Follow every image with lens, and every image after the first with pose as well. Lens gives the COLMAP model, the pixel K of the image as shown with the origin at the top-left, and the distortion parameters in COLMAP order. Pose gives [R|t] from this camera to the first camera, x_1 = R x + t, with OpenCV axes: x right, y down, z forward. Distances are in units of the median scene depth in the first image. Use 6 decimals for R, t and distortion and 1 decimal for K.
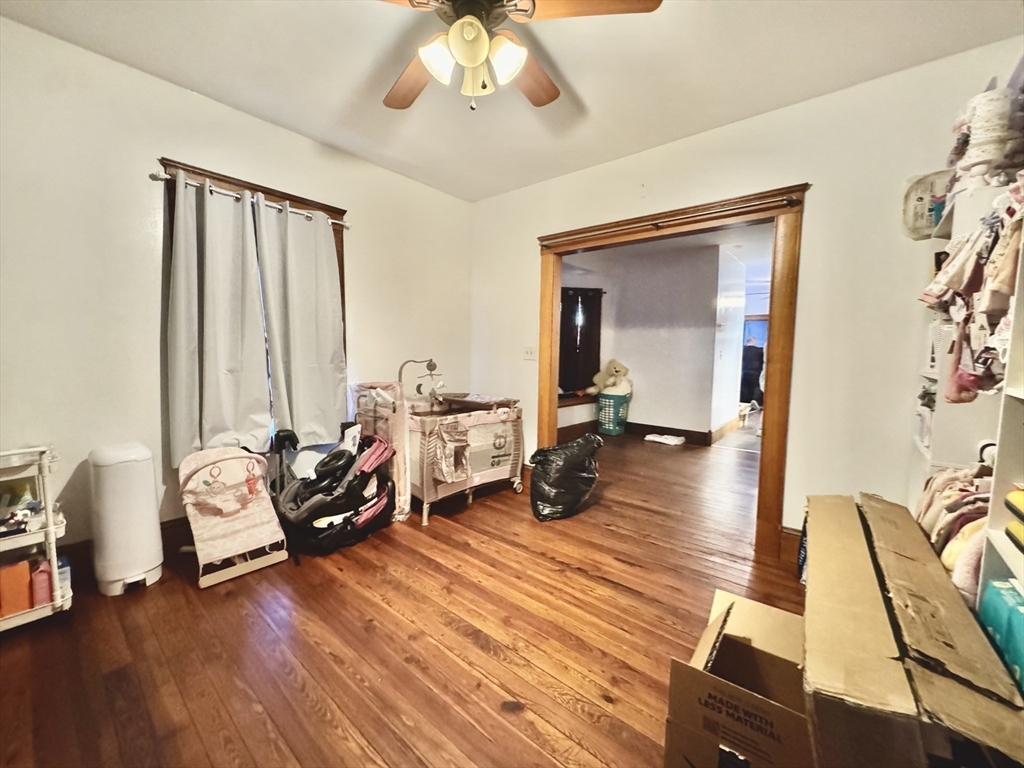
lens RADIAL K [[410.0, 0, 514.3], [0, 410.0, 384.0], [0, 0, 1]] dist [-0.004257, 0.000068]
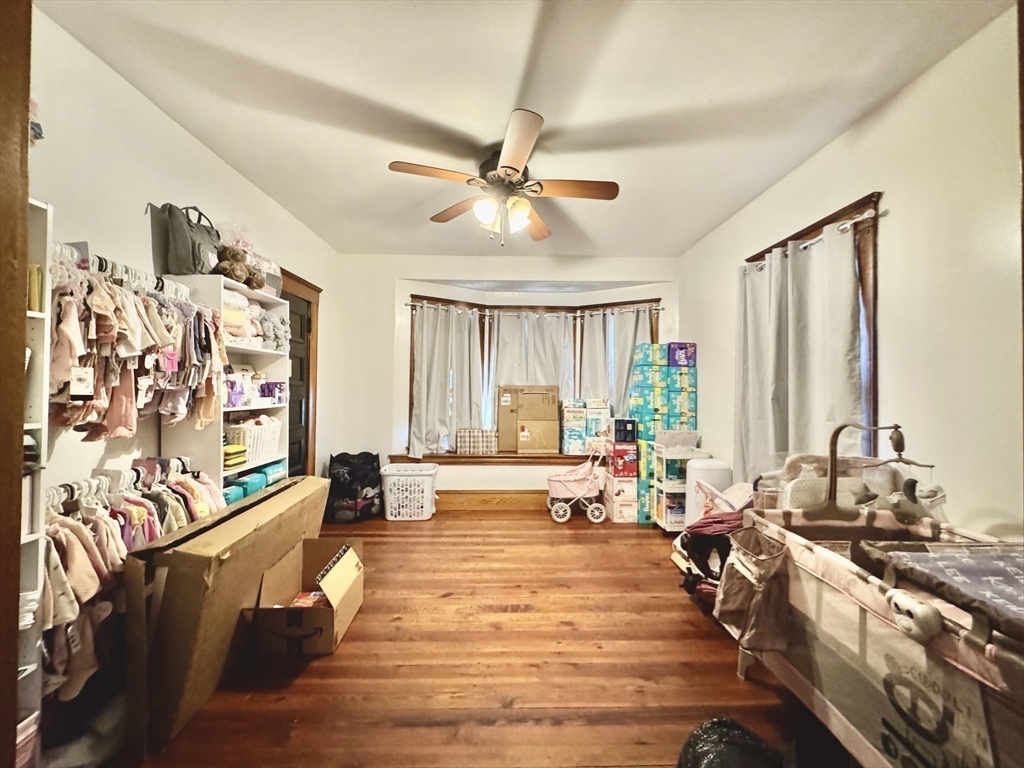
lens RADIAL K [[410.0, 0, 515.0], [0, 410.0, 385.1], [0, 0, 1]] dist [-0.004257, 0.000068]
pose [[-0.751846, -0.023534, -0.658918, 0.513663], [-0.069221, 0.996657, 0.043387, -0.117433], [0.655695, 0.078232, -0.750962, 1.302750]]
